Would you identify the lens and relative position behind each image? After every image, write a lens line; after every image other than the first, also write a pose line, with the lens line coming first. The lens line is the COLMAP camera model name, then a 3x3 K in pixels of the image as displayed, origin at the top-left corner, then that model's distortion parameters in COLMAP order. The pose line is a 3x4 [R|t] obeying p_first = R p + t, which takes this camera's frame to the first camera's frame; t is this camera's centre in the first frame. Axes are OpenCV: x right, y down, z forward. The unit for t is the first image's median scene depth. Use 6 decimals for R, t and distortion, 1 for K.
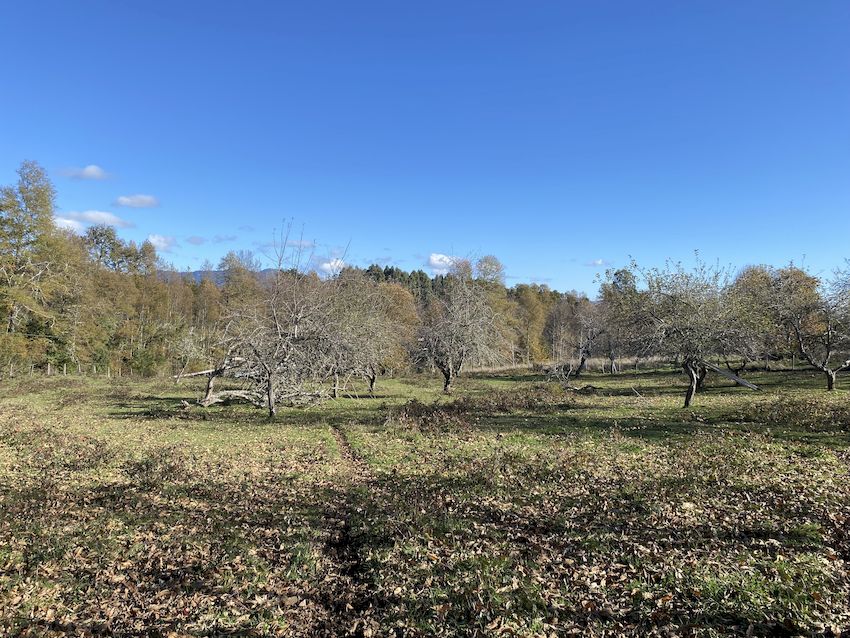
lens RADIAL K [[655.0, 0, 420.4], [0, 655.0, 317.3], [0, 0, 1]] dist [0.038649, -0.026482]
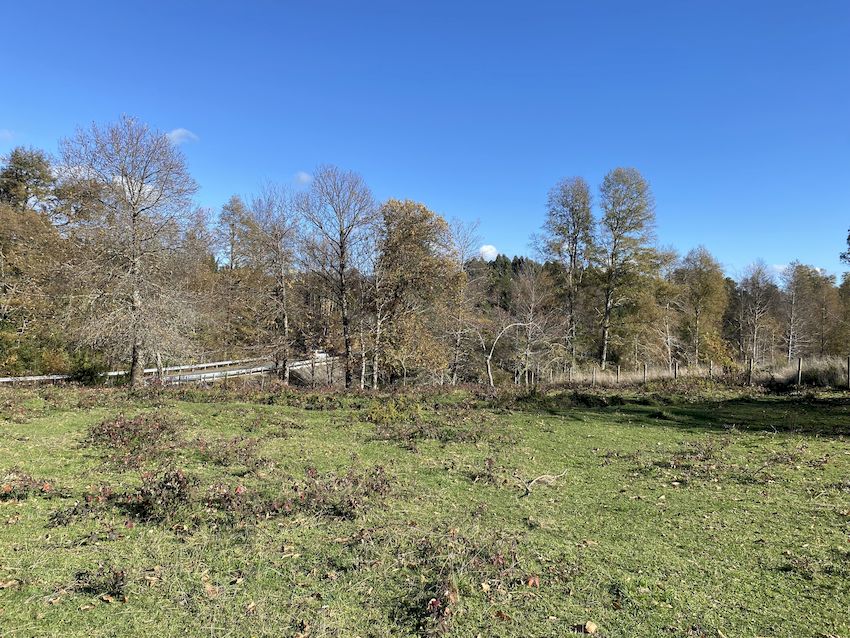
lens RADIAL K [[655.0, 0, 420.4], [0, 655.0, 317.3], [0, 0, 1]] dist [0.038649, -0.026482]
pose [[0.975513, 0.007647, -0.219808, 0.056837], [-0.009347, 0.999934, -0.006692, 0.032273], [0.219743, 0.008583, 0.975520, 0.401087]]
